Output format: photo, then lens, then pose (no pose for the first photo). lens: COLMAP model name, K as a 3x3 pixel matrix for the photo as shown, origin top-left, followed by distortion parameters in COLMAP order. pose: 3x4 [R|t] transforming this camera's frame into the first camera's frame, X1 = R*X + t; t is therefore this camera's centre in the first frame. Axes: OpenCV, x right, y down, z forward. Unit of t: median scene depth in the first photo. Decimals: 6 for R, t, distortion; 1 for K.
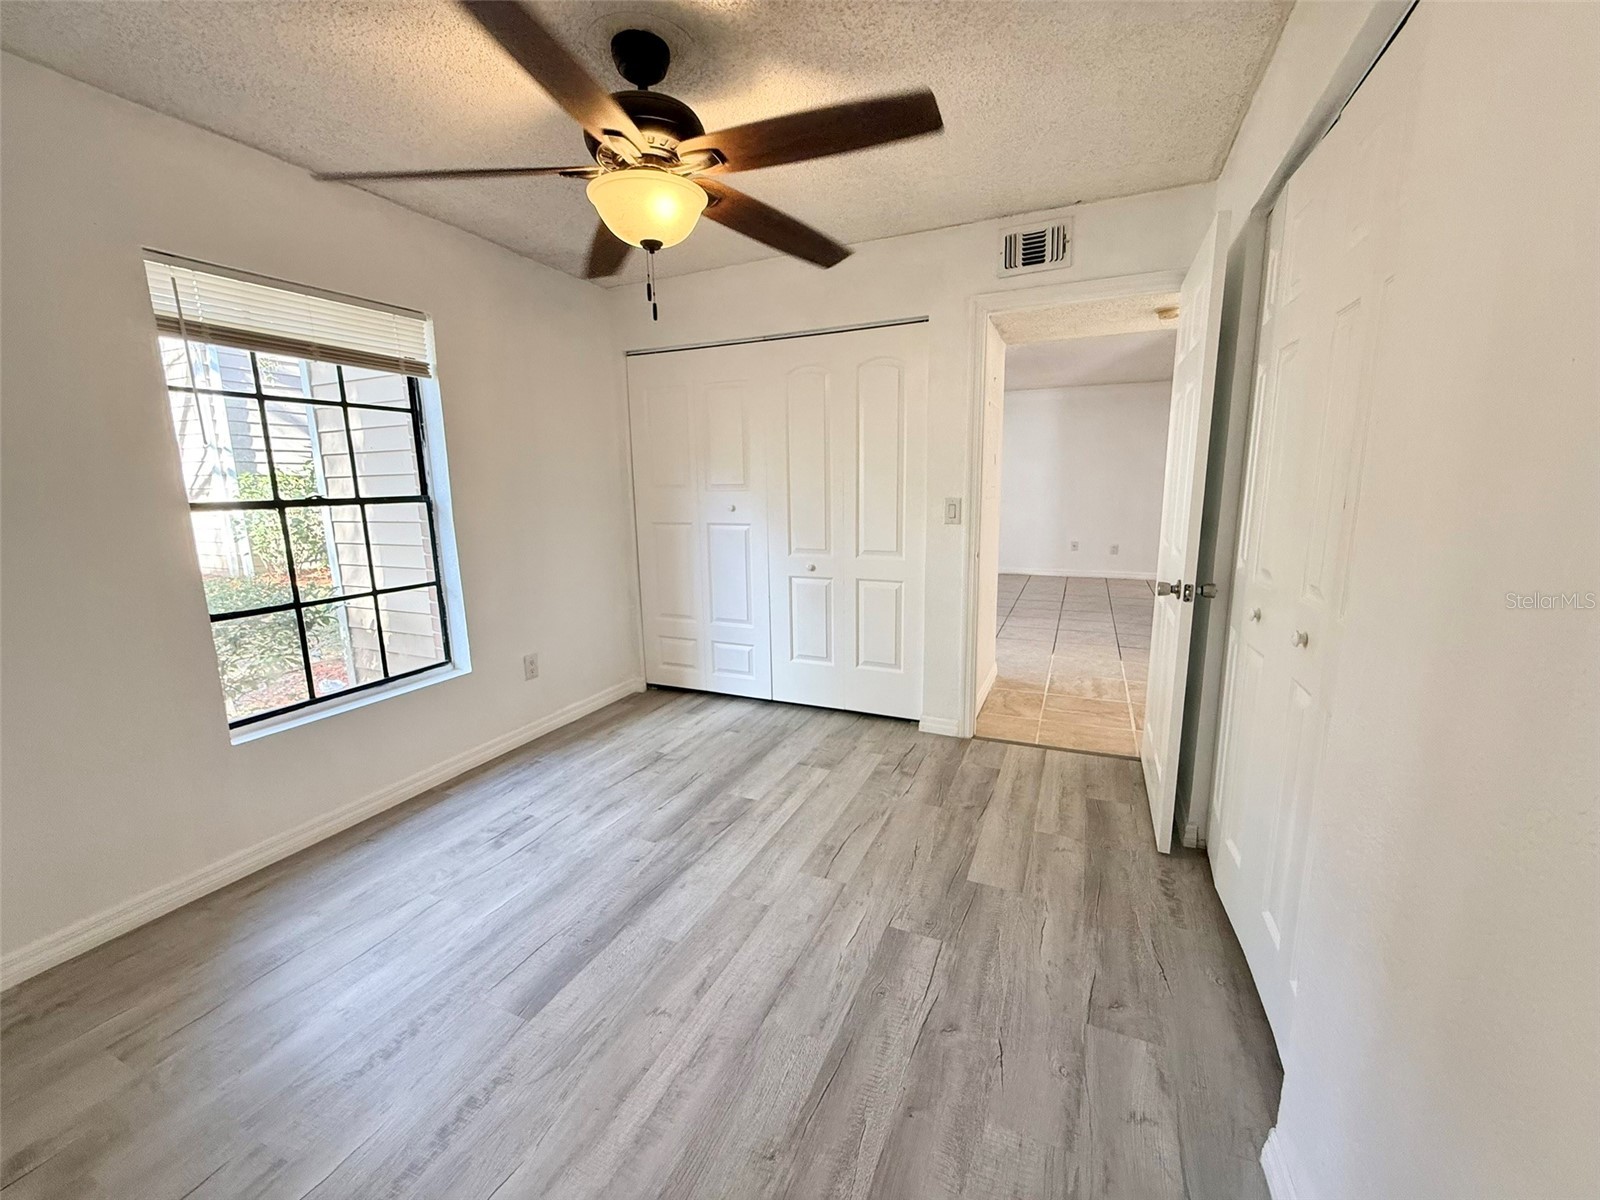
lens RADIAL K [[635.7, 0, 800.4], [0, 635.7, 596.1], [0, 0, 1]] dist [0.000754, 0.000580]
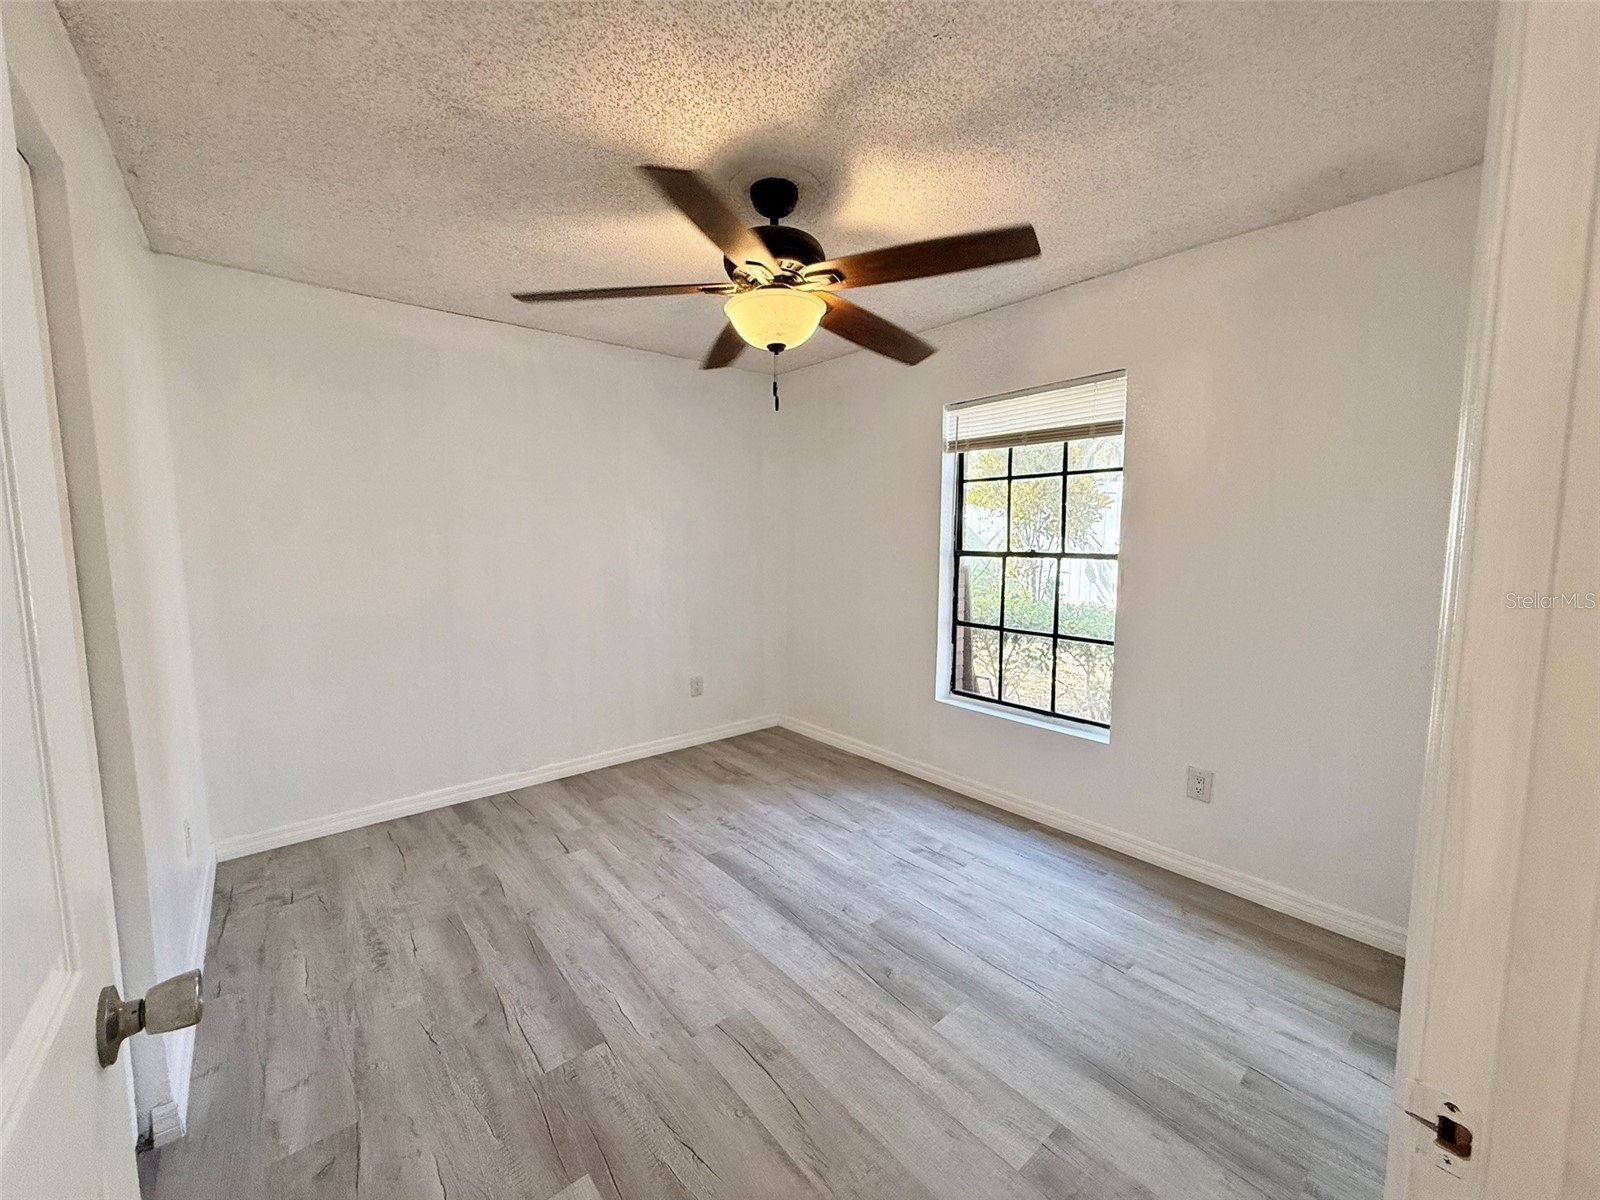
lens RADIAL K [[635.7, 0, 798.9], [0, 635.7, 597.2], [0, 0, 1]] dist [0.000754, 0.000580]
pose [[-0.437237, 0.108623, -0.892763, 0.563255], [-0.149376, 0.970120, 0.191193, -0.231401], [0.886855, 0.216954, -0.407946, 1.094317]]
